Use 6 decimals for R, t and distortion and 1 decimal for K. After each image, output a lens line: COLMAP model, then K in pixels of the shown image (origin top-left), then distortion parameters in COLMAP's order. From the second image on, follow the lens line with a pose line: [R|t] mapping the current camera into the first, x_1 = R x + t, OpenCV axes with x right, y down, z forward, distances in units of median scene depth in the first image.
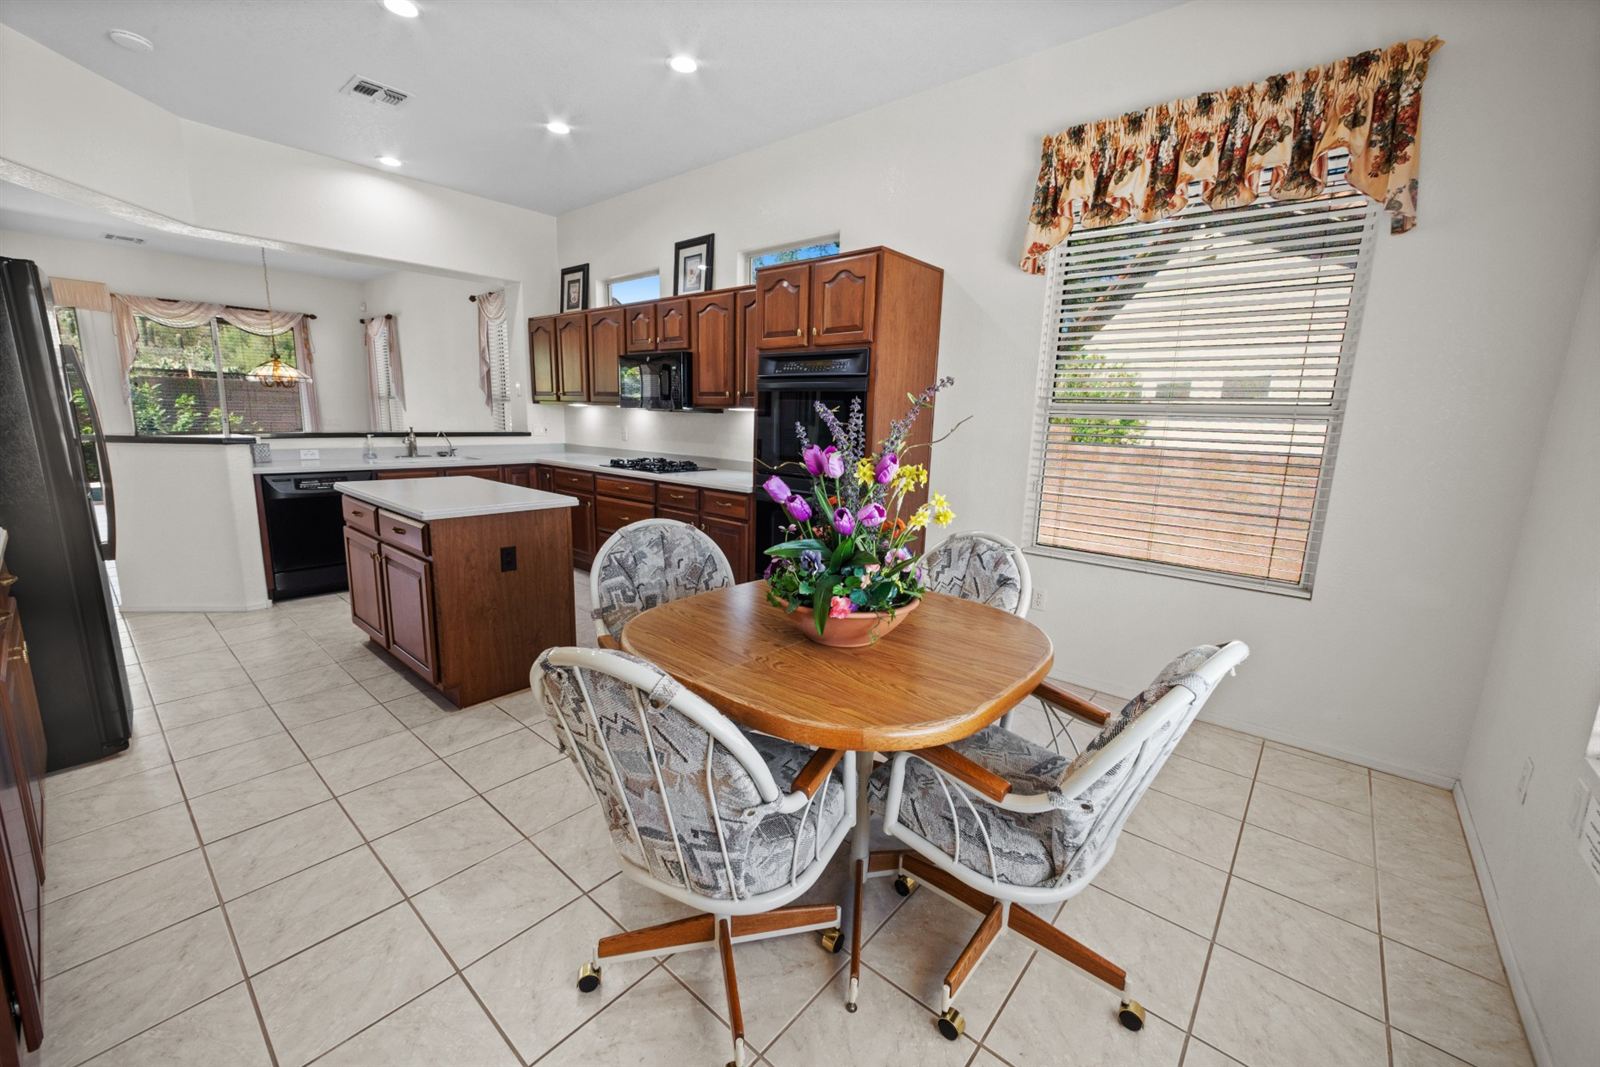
lens RADIAL K [[635.3, 0, 797.9], [0, 635.3, 533.5], [0, 0, 1]] dist [0.003681, -0.000928]
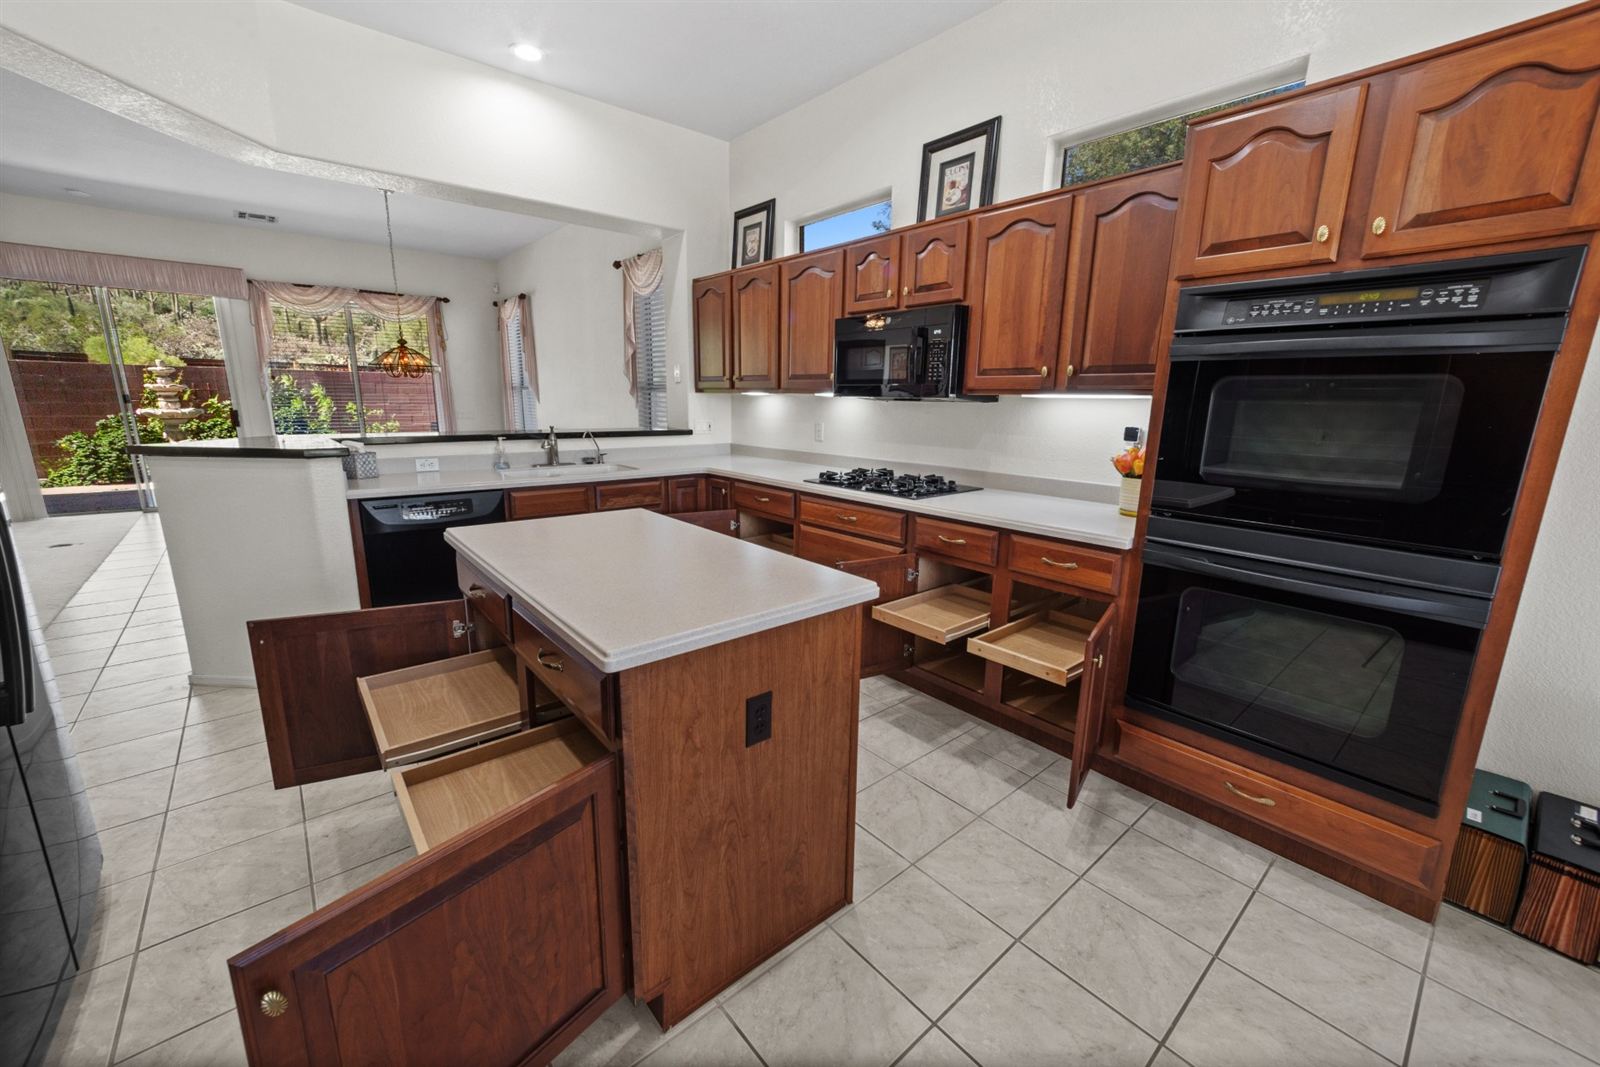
lens RADIAL K [[635.3, 0, 797.7], [0, 635.3, 537.4], [0, 0, 1]] dist [0.003681, -0.000928]
pose [[0.987235, 0.021245, -0.157847, -0.199011], [-0.016795, 0.999424, 0.029473, -0.062903], [0.158382, -0.026445, 0.987024, 0.300977]]
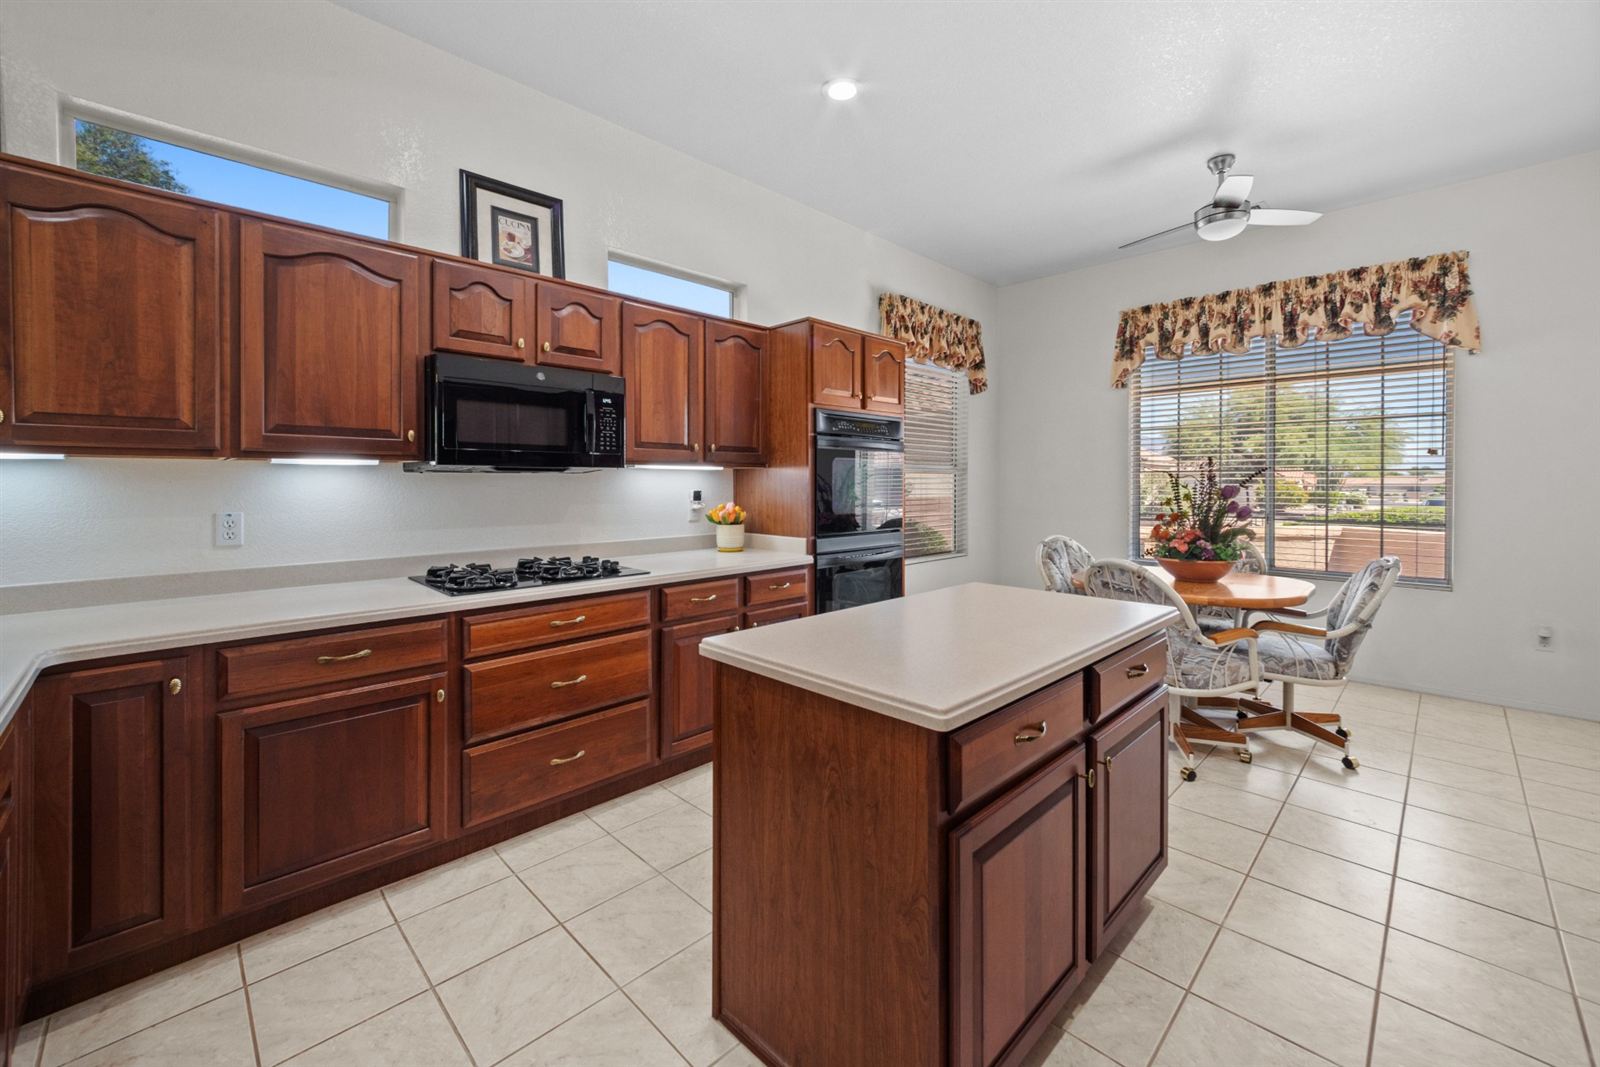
lens RADIAL K [[635.3, 0, 735.4], [0, 635.3, 489.5], [0, 0, 1]] dist [0.003681, -0.000928]
pose [[0.129632, -0.054280, 0.990075, -0.688729], [0.176339, 0.983846, 0.030850, -0.152311], [-0.975756, 0.170590, 0.137110, 0.706446]]
